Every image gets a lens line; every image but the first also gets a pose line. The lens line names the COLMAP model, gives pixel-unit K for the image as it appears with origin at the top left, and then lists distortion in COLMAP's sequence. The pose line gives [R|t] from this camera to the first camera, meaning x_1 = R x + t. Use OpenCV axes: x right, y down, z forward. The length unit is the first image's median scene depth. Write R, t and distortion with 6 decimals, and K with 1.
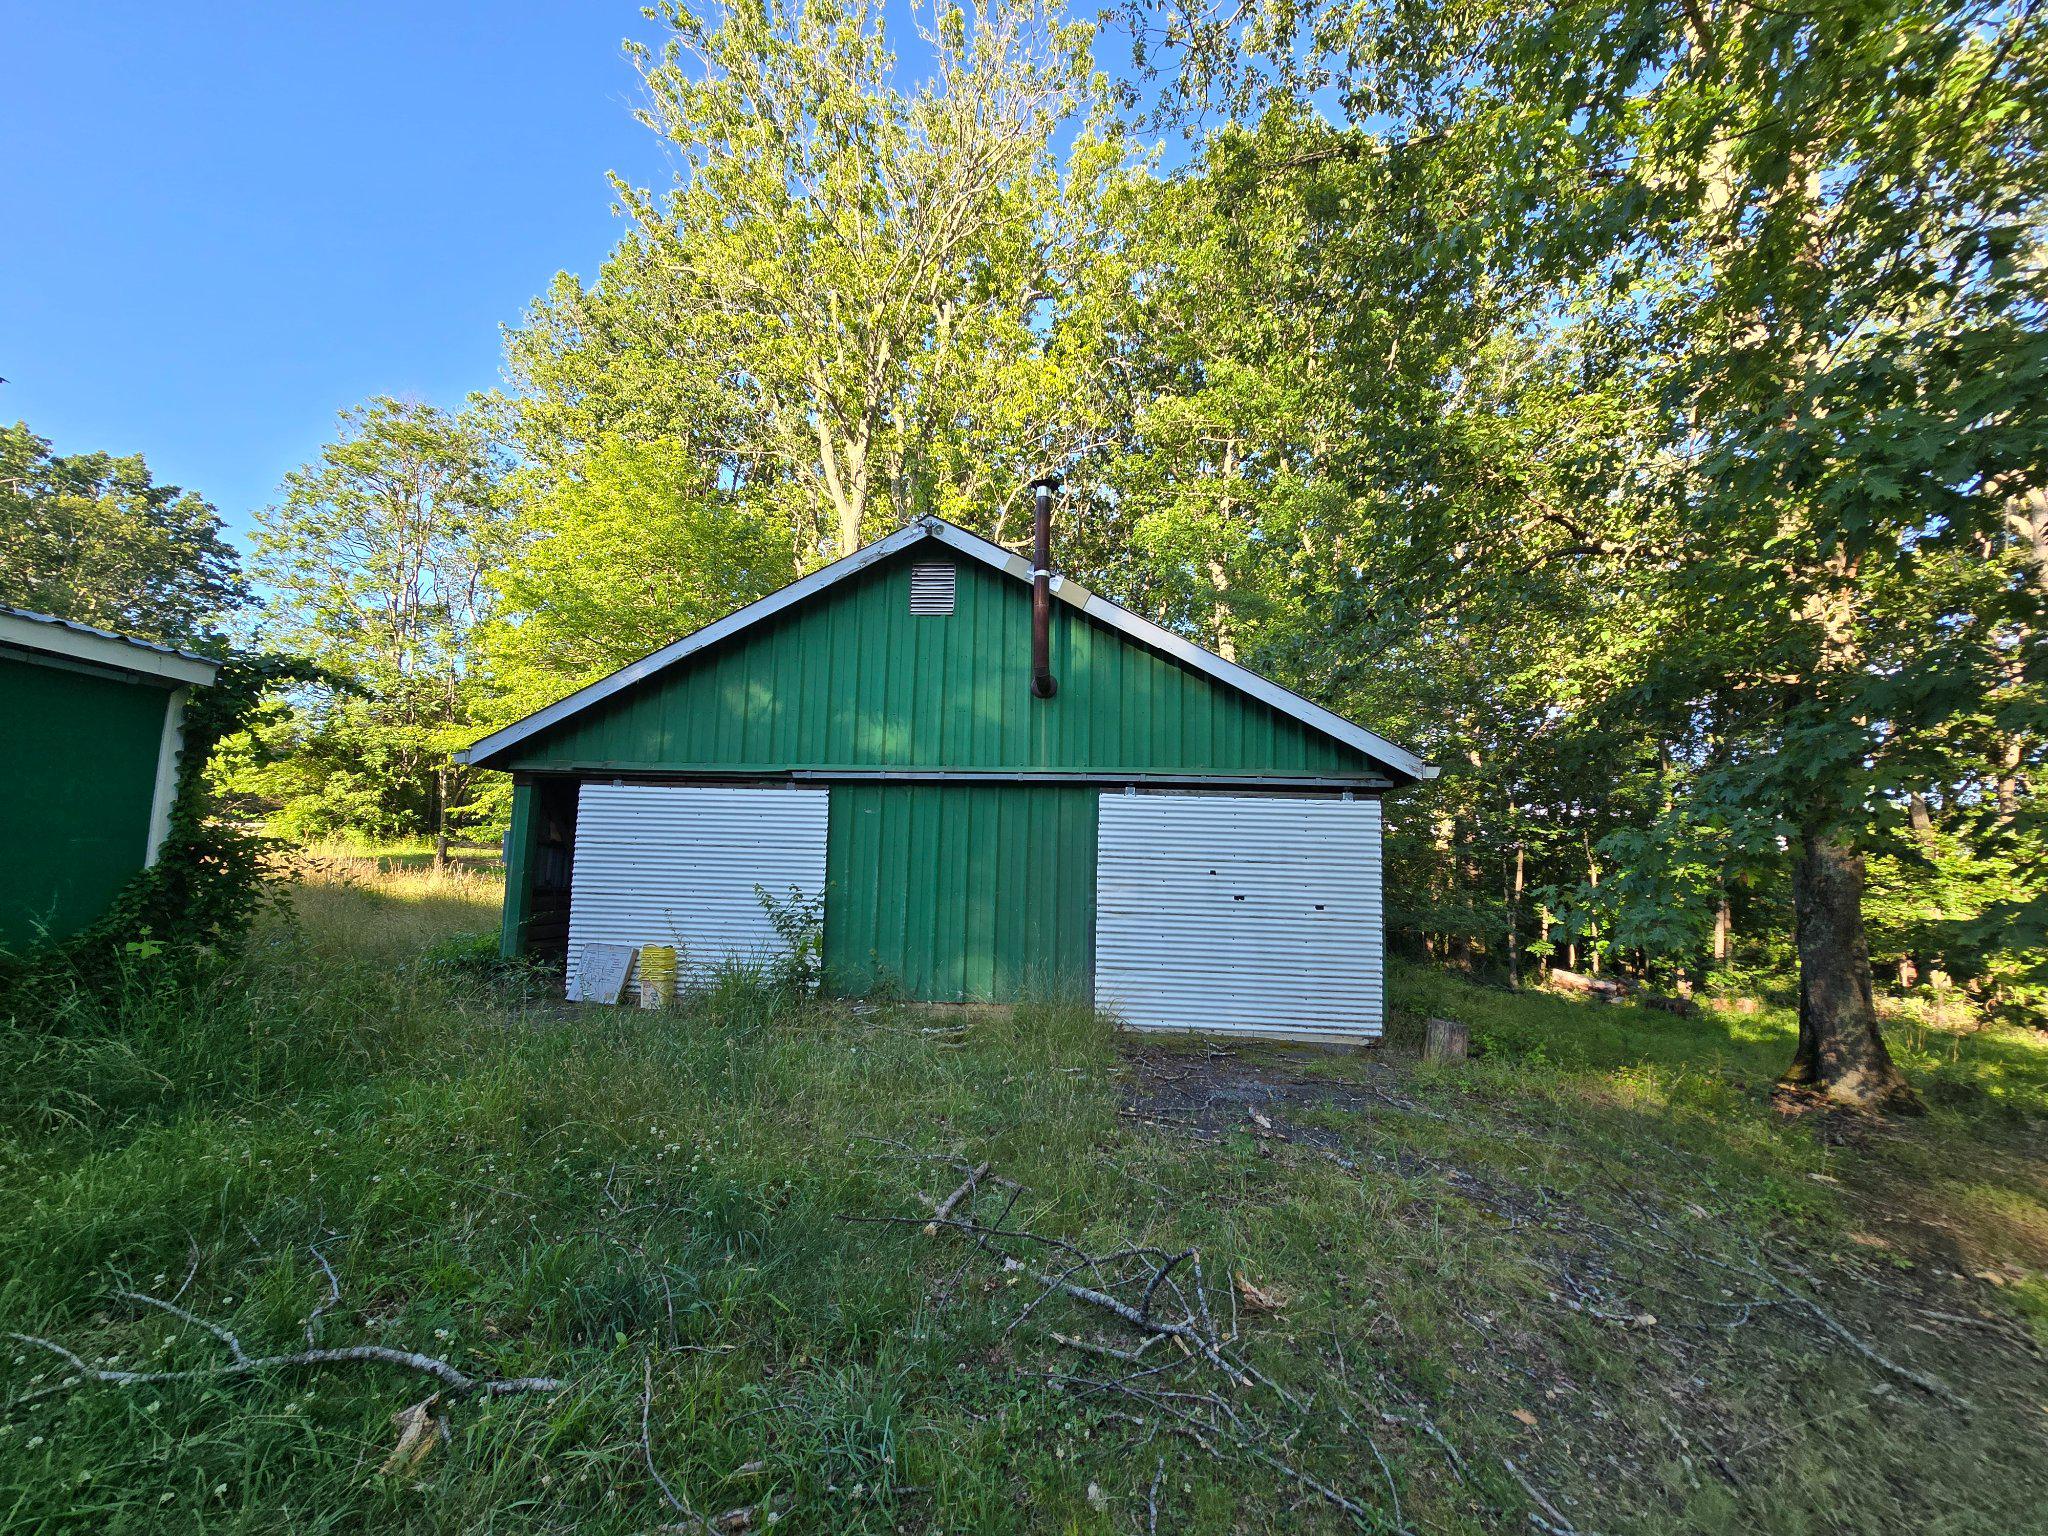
lens RADIAL K [[843.3, 0, 1019.7], [0, 843.3, 779.1], [0, 0, 1]] dist [-0.000376, 0.000579]
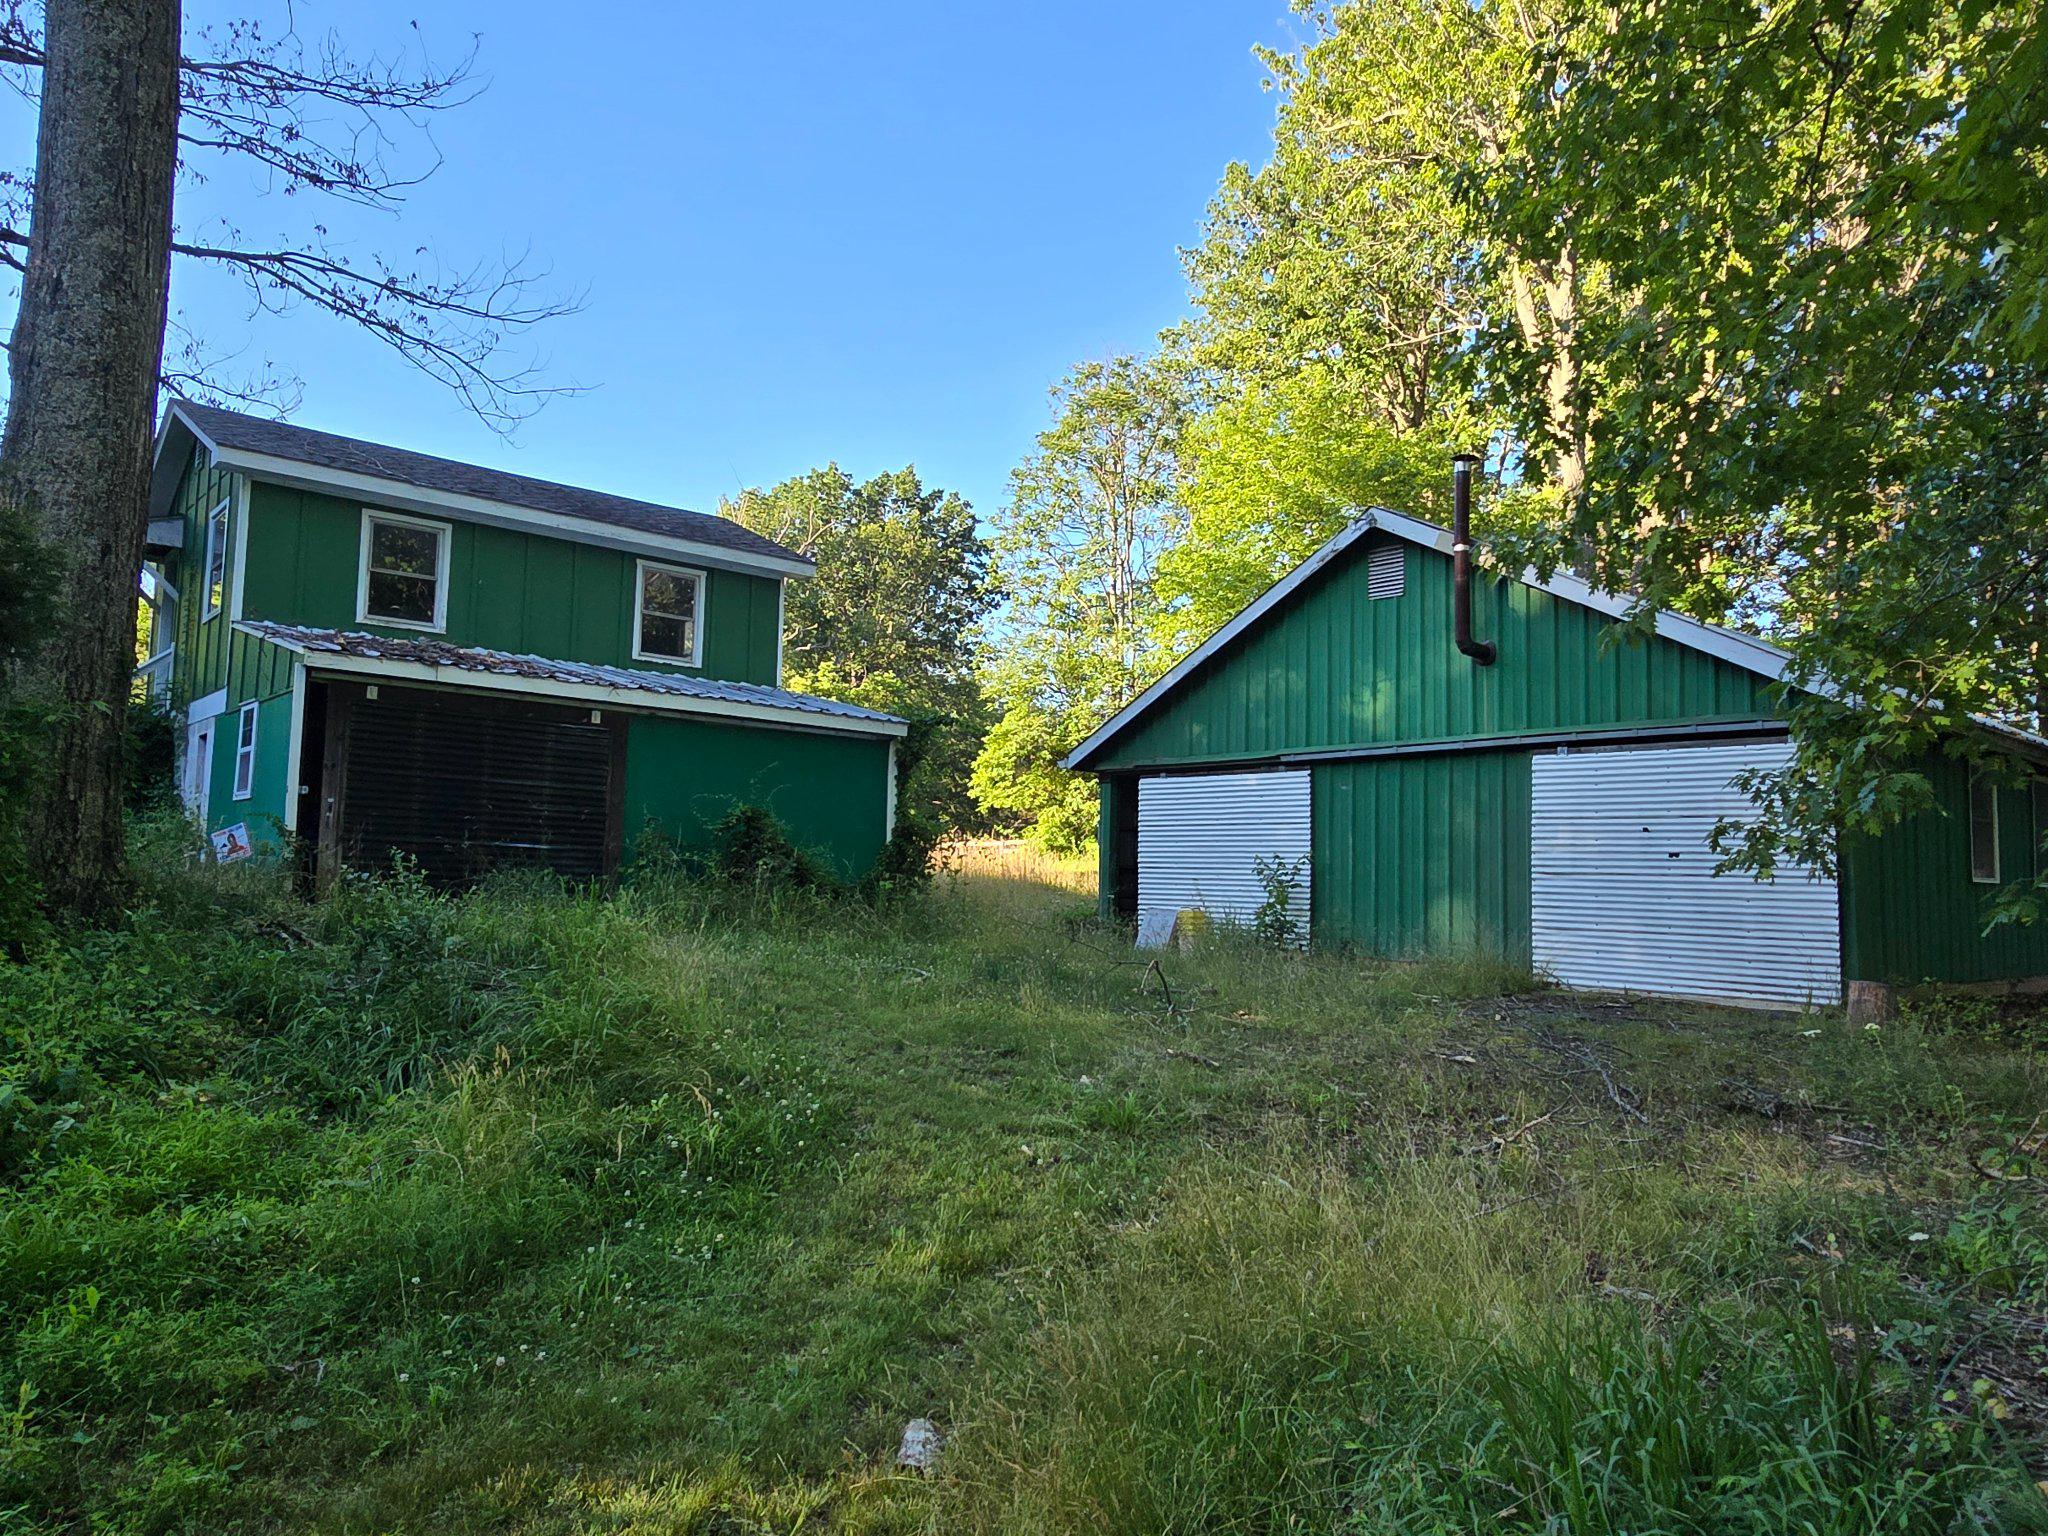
lens RADIAL K [[1366.2, 0, 1024.0], [0, 1366.2, 768.0], [0, 0, 1]] dist [0.002399, 0.001442]
pose [[0.730498, -0.067855, -0.679535, 0.695021], [0.073685, 0.997074, -0.020353, 0.018198], [0.678928, -0.035204, 0.733361, -0.555102]]
